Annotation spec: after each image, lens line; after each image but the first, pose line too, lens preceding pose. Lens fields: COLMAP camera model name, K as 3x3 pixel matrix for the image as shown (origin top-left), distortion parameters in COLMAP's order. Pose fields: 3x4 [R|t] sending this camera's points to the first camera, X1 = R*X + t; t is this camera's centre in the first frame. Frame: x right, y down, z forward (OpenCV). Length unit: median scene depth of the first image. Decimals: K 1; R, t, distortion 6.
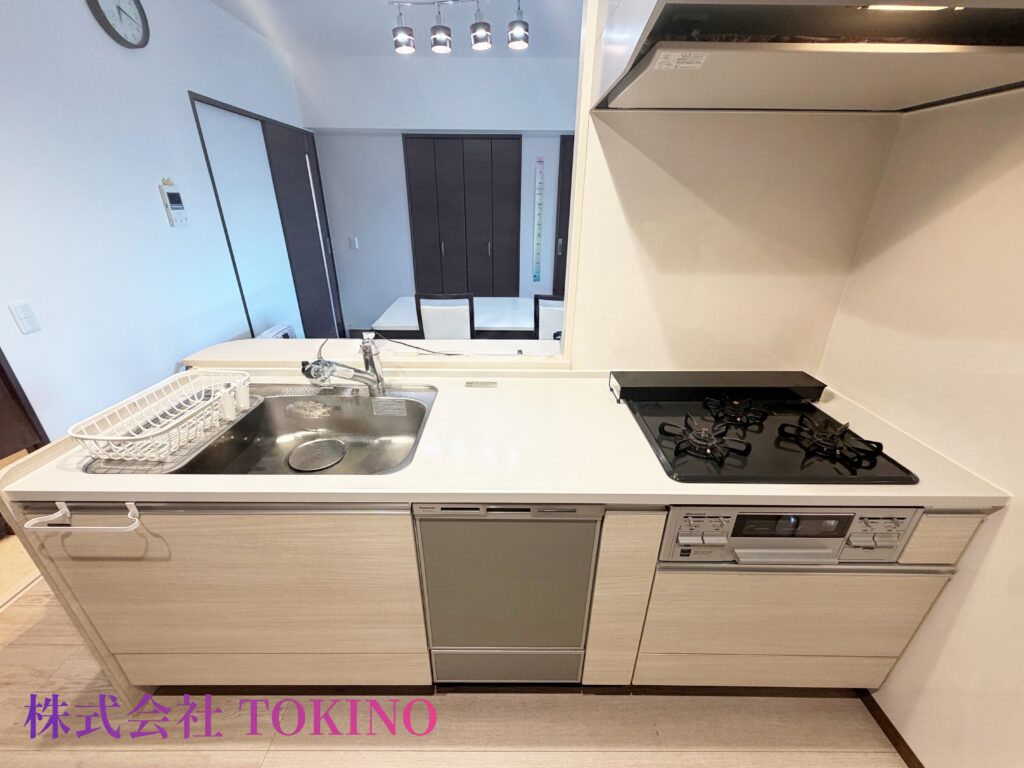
lens RADIAL K [[406.9, 0, 511.4], [0, 406.9, 384.6], [0, 0, 1]] dist [-0.000054, -0.000028]
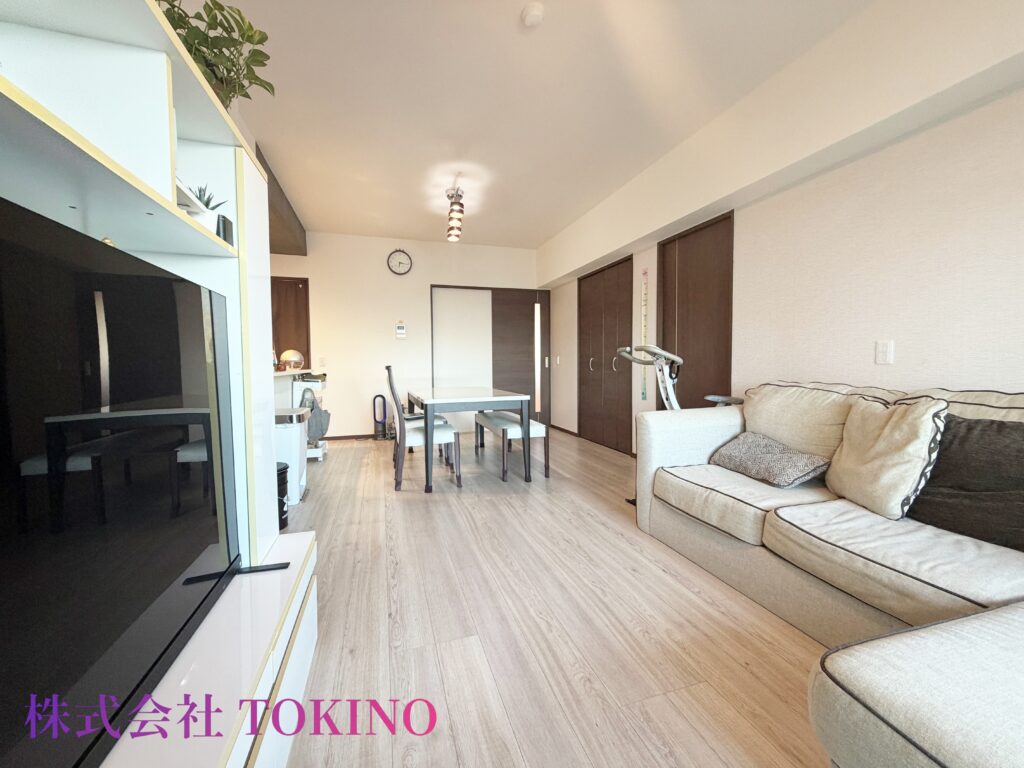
lens RADIAL K [[406.9, 0, 511.8], [0, 406.9, 384.6], [0, 0, 1]] dist [-0.000054, -0.000028]
pose [[0.297395, 0.037079, -0.954034, 0.868105], [-0.385599, 0.918790, -0.084491, -0.117216], [0.873424, 0.393002, 0.287541, 0.559746]]
